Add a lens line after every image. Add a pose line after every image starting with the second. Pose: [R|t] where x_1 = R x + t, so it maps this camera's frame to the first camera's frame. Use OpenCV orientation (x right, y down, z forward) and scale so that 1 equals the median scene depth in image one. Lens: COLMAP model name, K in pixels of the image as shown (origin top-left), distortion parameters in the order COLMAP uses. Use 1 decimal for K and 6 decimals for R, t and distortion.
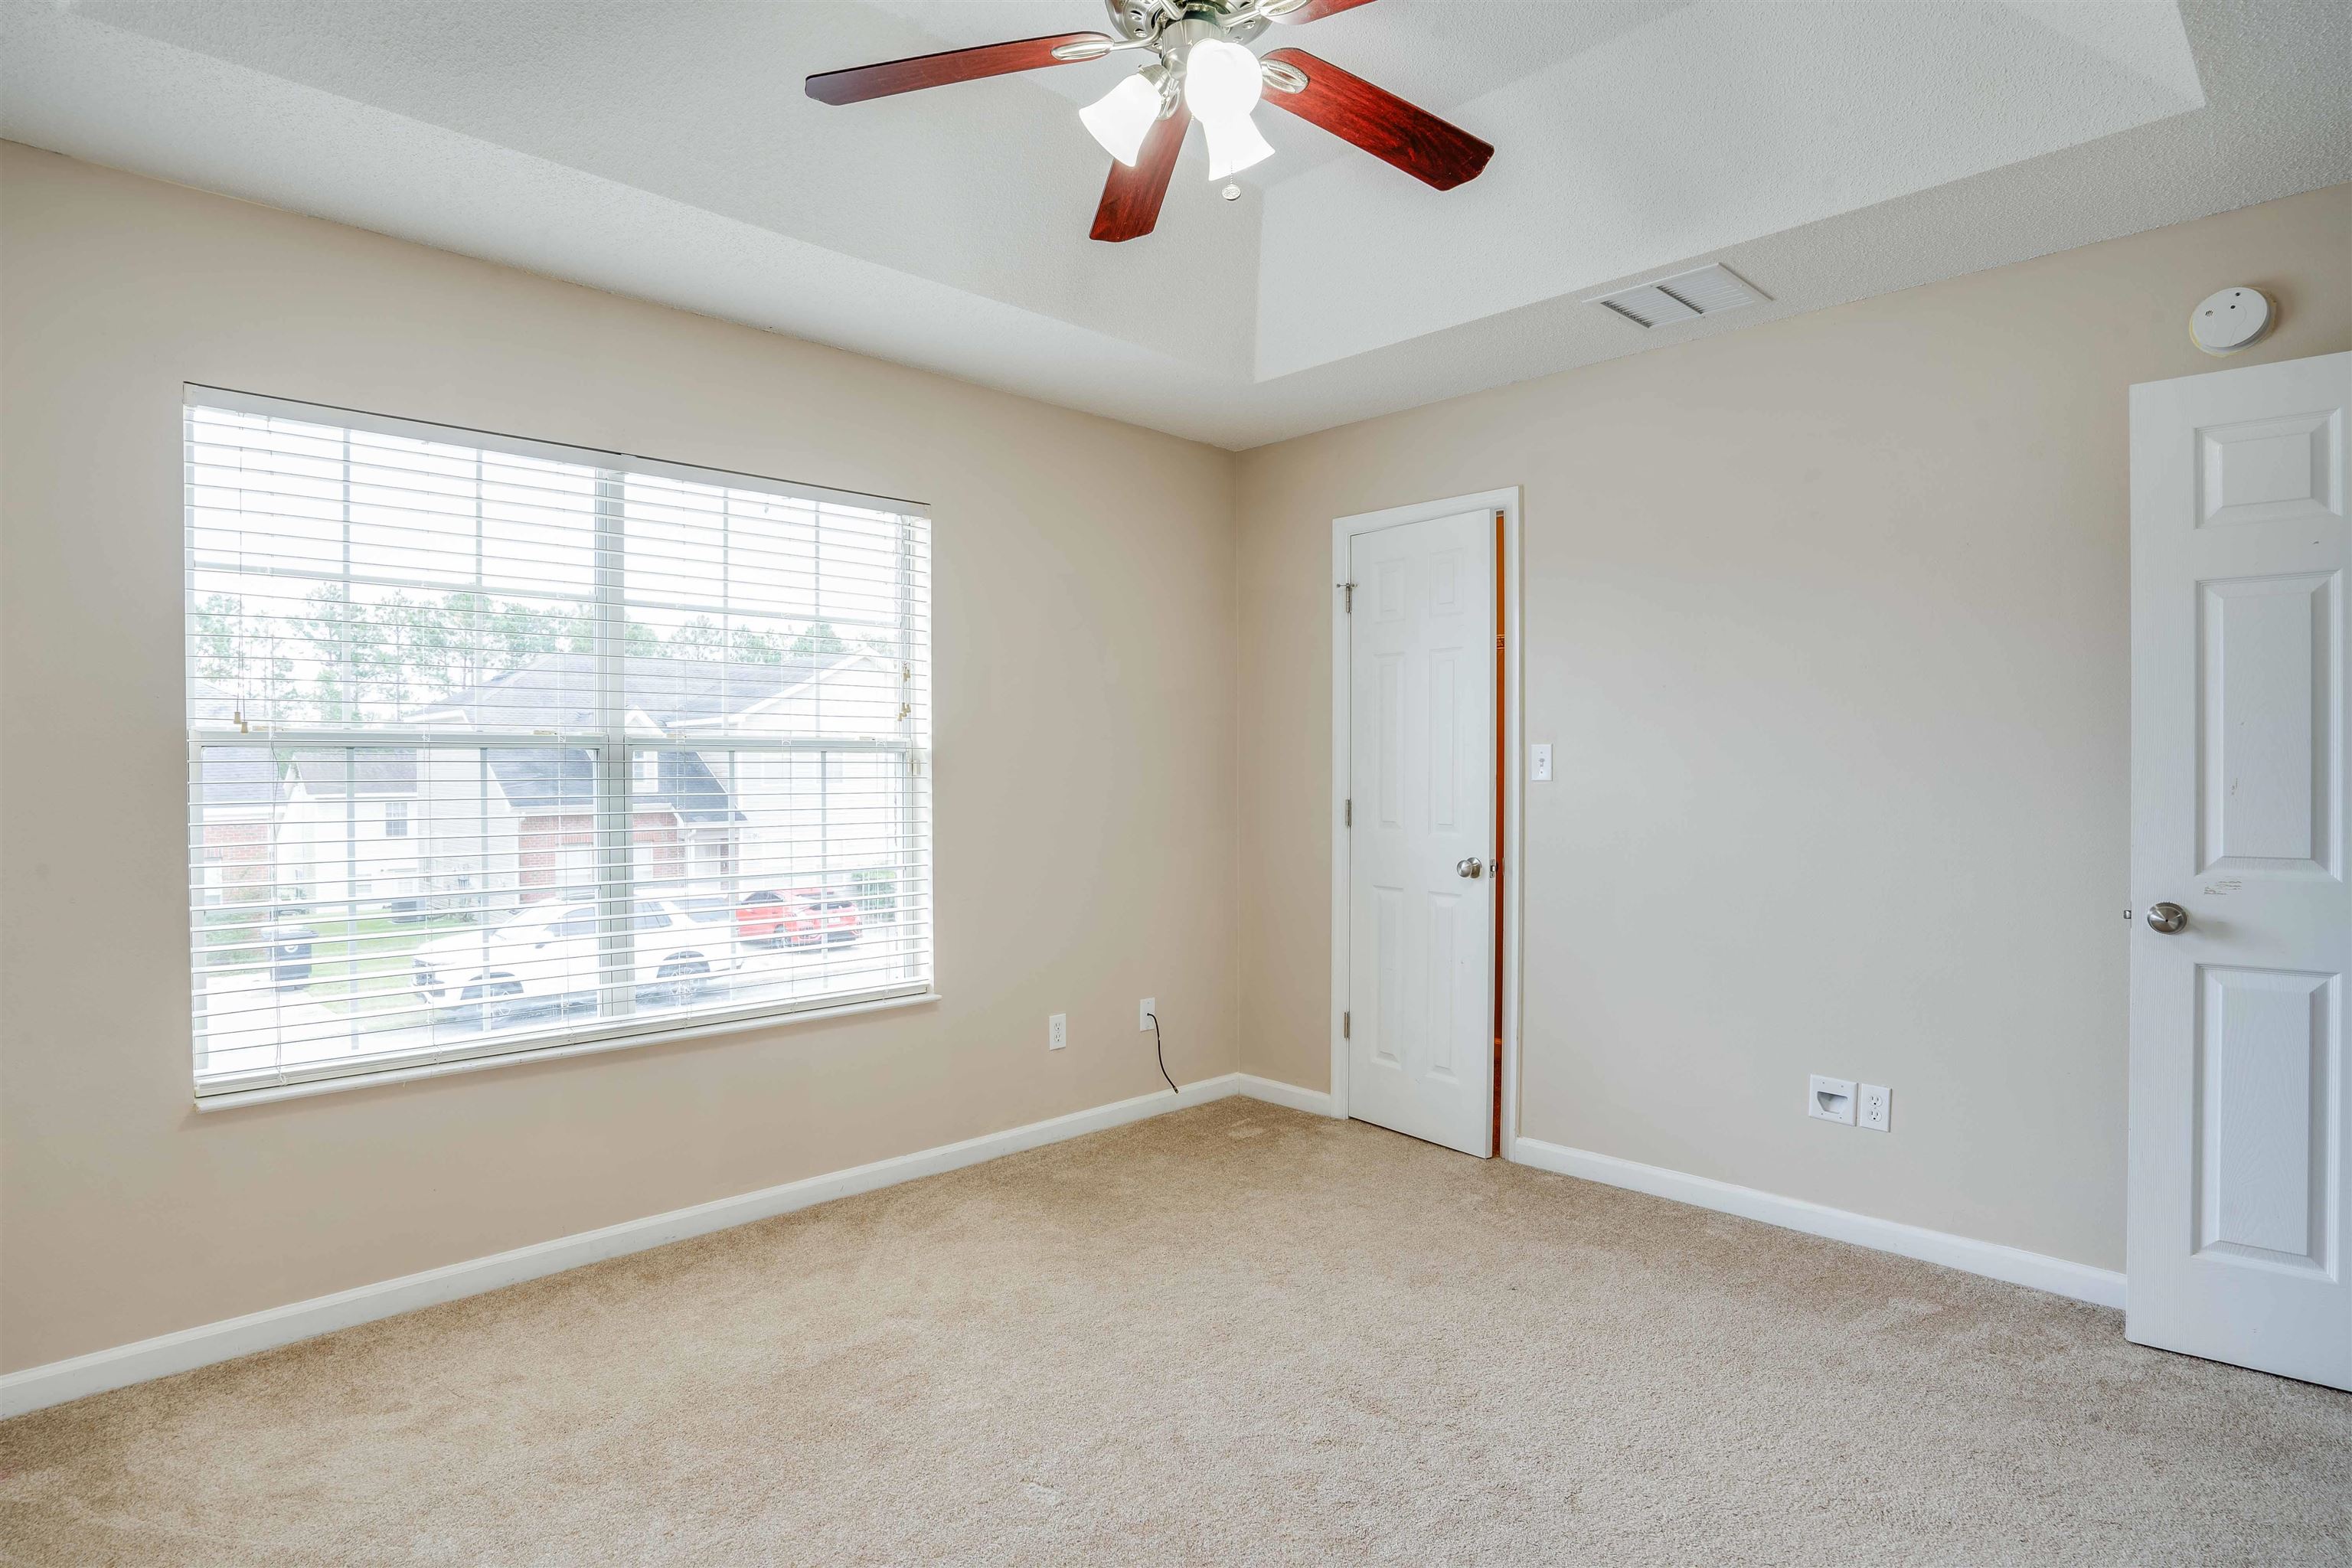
lens RADIAL K [[1261.8, 0, 1188.9], [0, 1261.8, 771.3], [0, 0, 1]] dist [-0.050139, 0.028747]
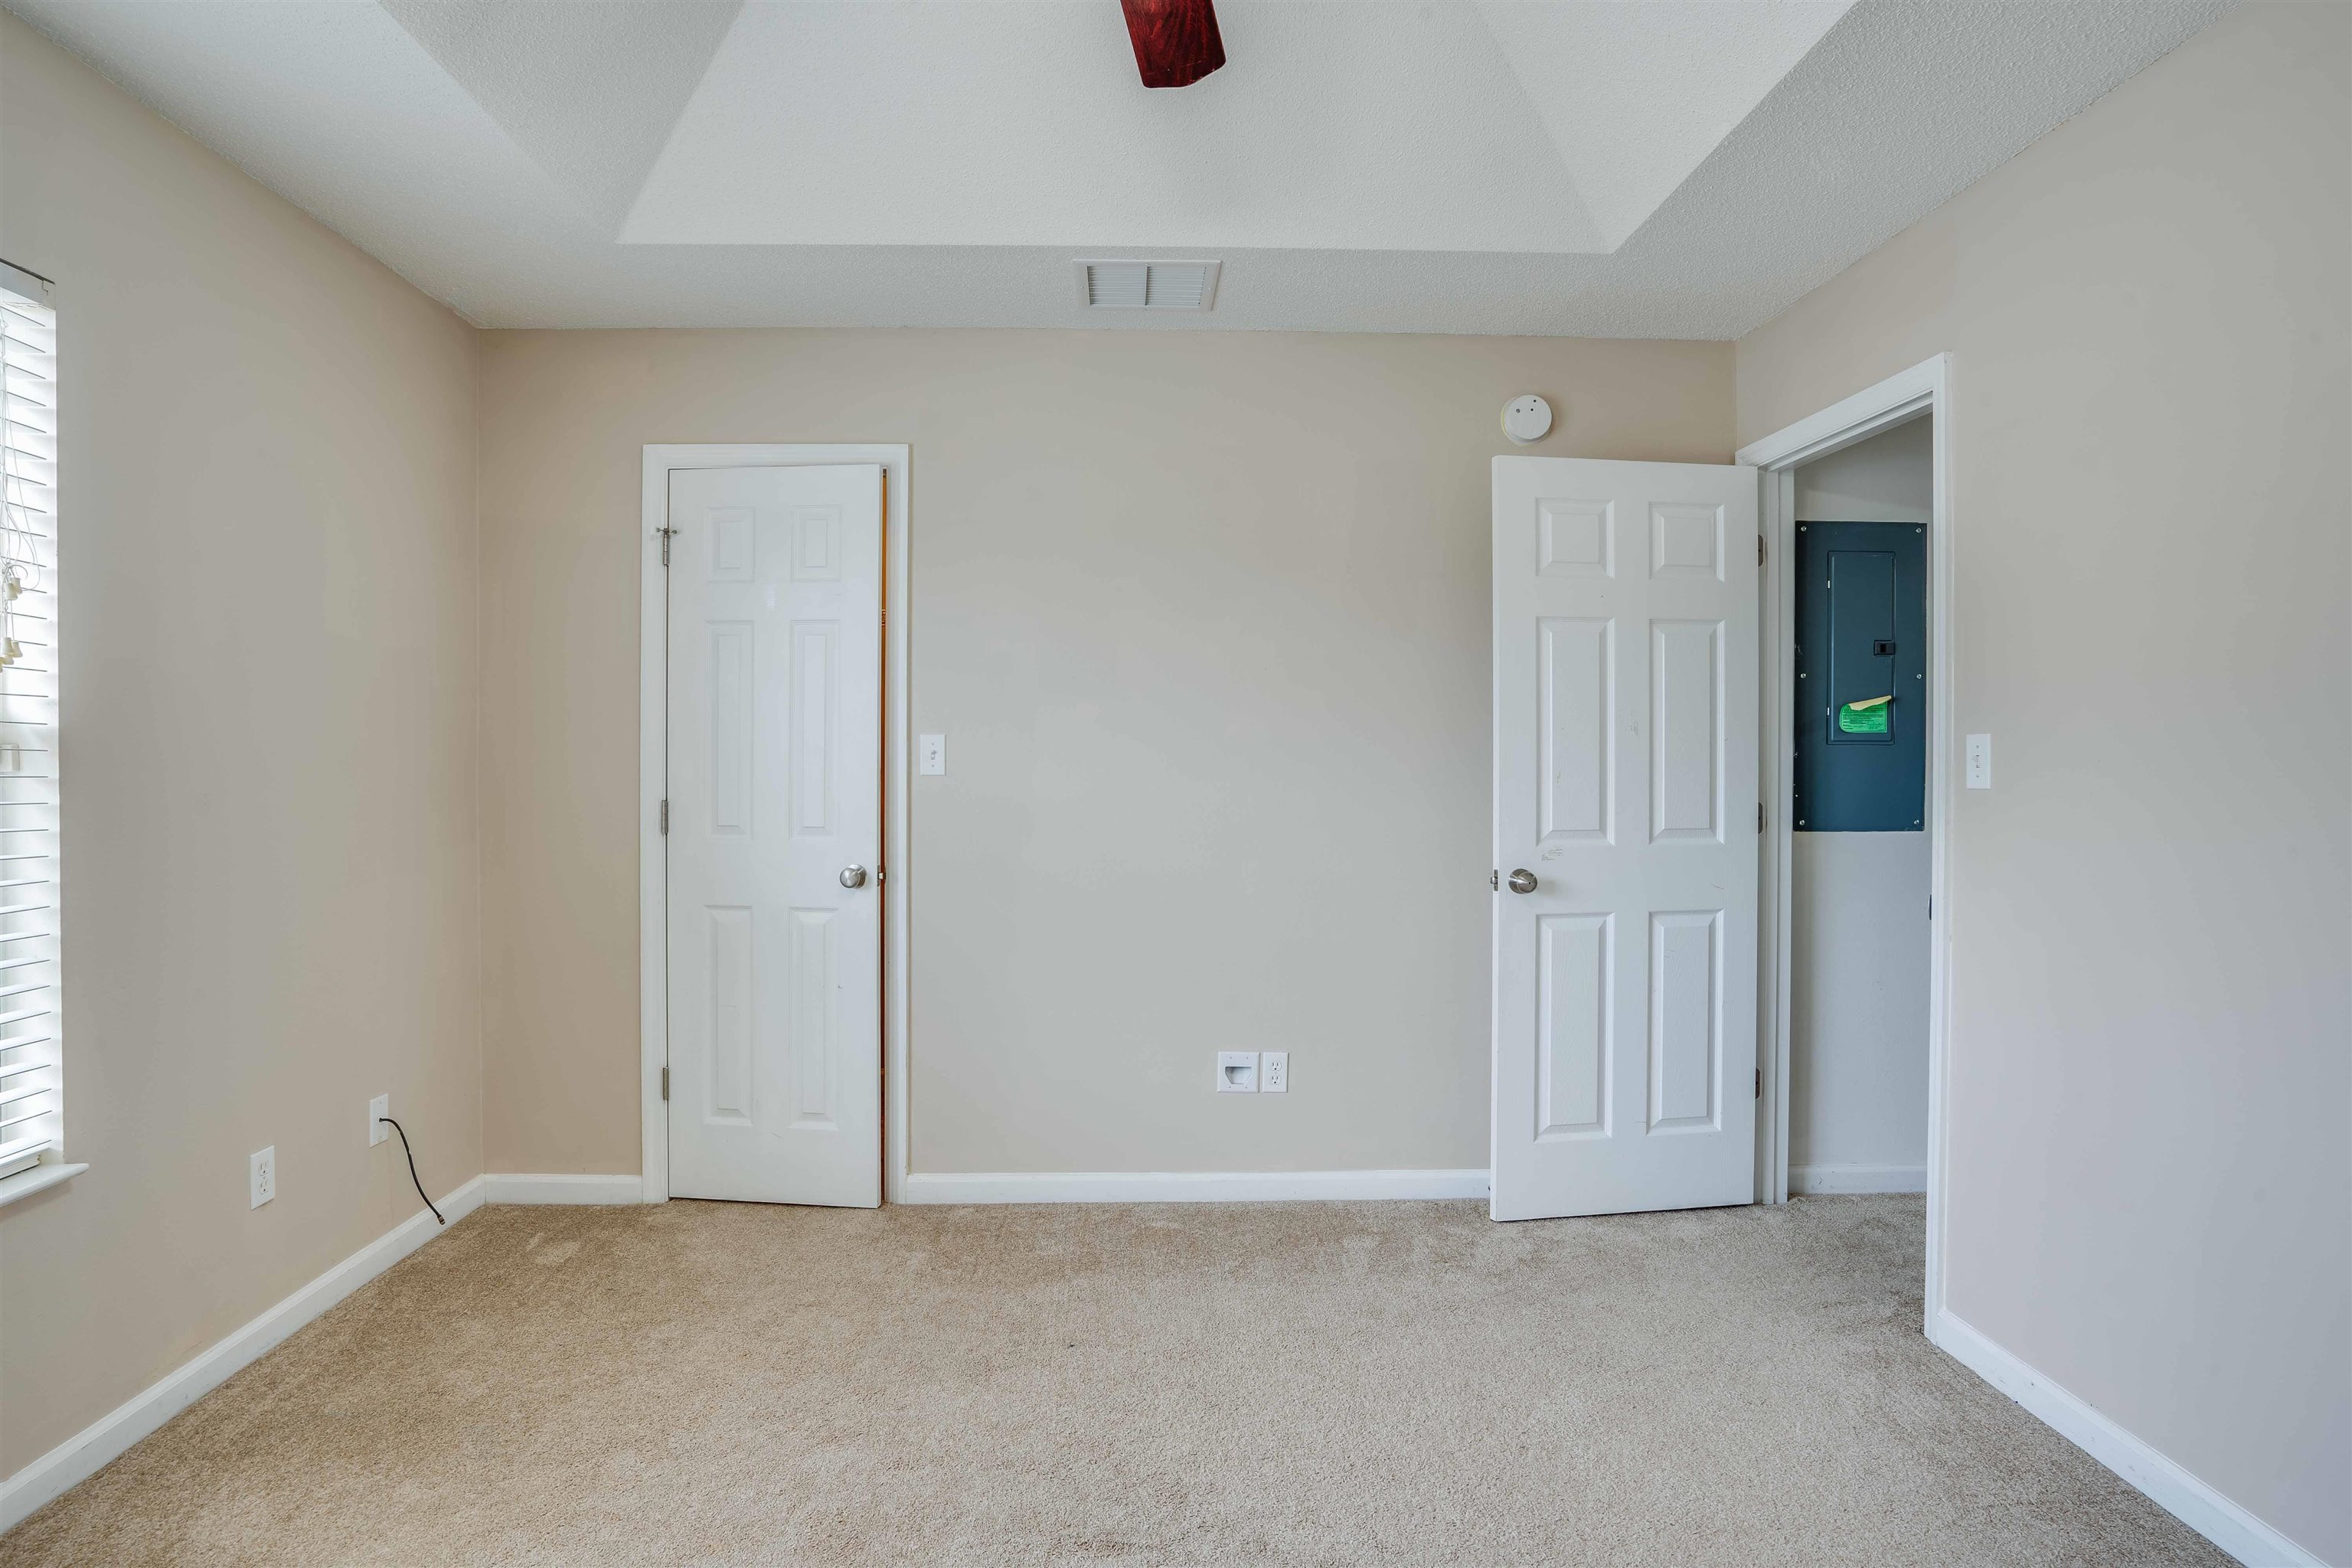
lens RADIAL K [[1243.0, 0, 1166.4], [0, 1243.0, 761.8], [0, 0, 1]] dist [-0.050184, 0.025725]
pose [[0.681278, 0.001498, 0.732023, -0.271673], [-0.001104, 0.999999, -0.001018, -0.001378], [-0.732024, -0.000115, 0.681279, 0.283777]]
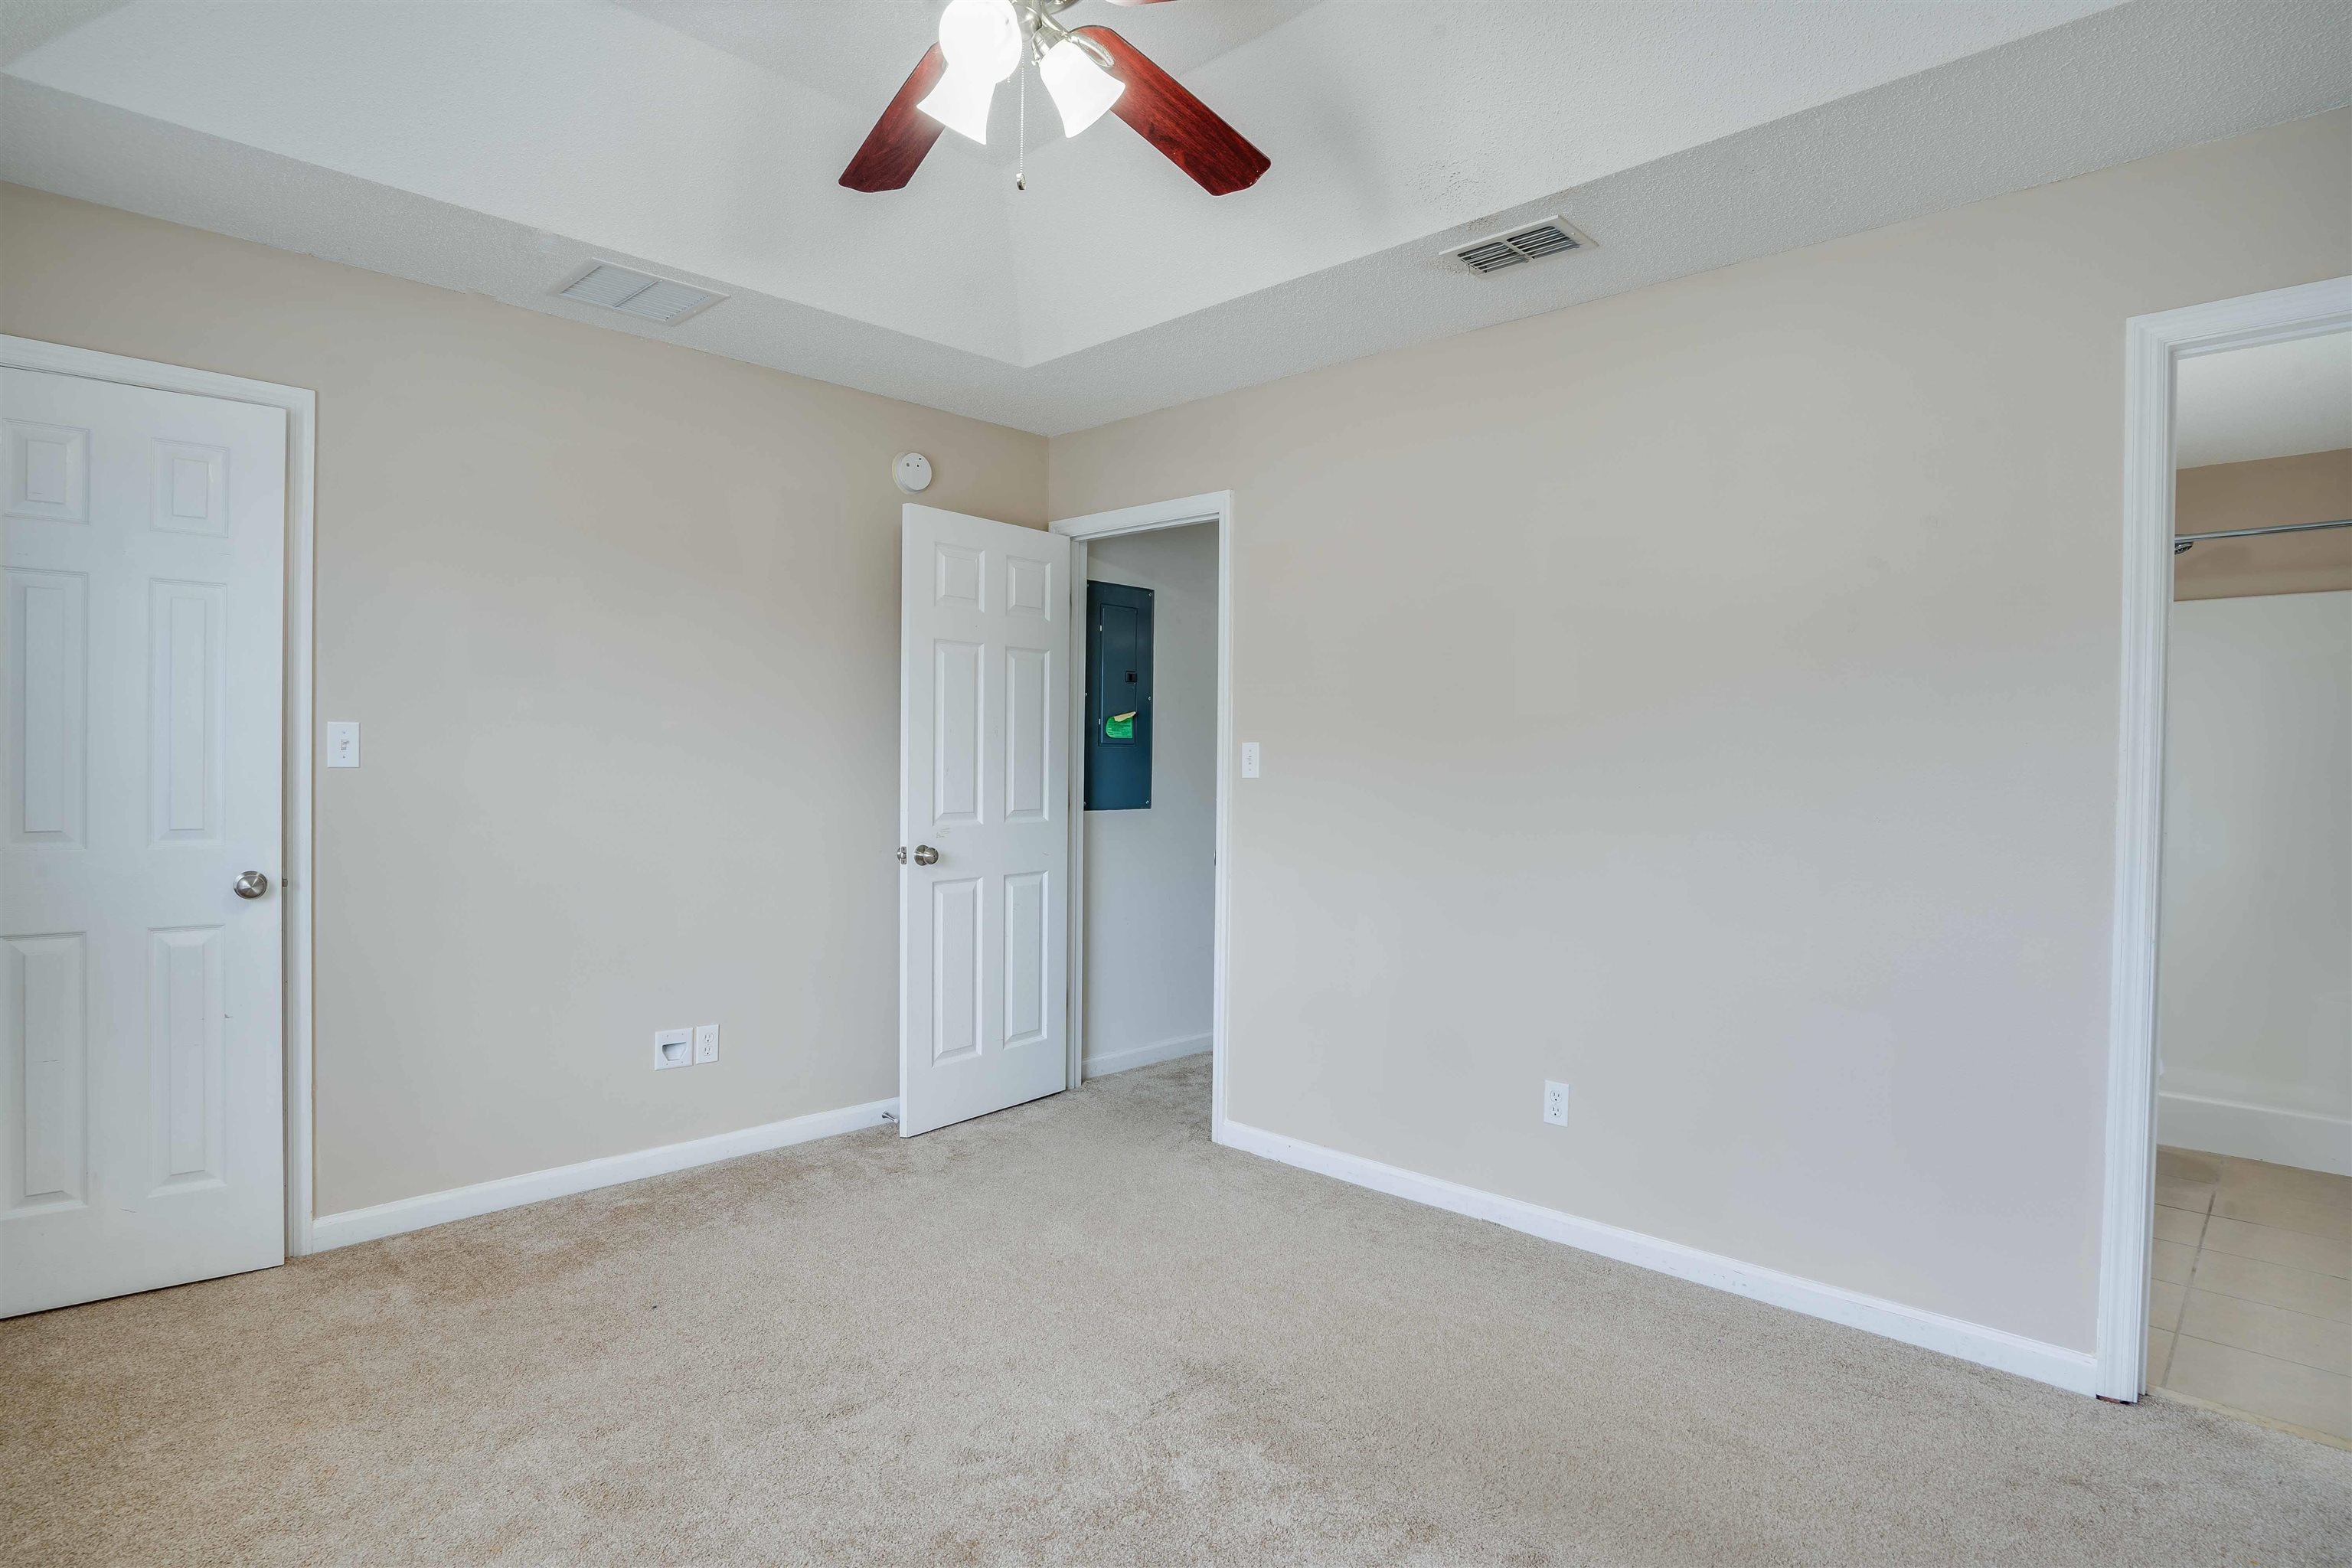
lens RADIAL K [[1243.0, 0, 1166.4], [0, 1243.0, 761.8], [0, 0, 1]] dist [-0.050184, 0.025725]
pose [[-0.014007, -0.000834, 0.999902, -0.540075], [-0.008897, 0.999960, 0.000709, -0.001337], [-0.999862, -0.008887, -0.014014, 0.507445]]
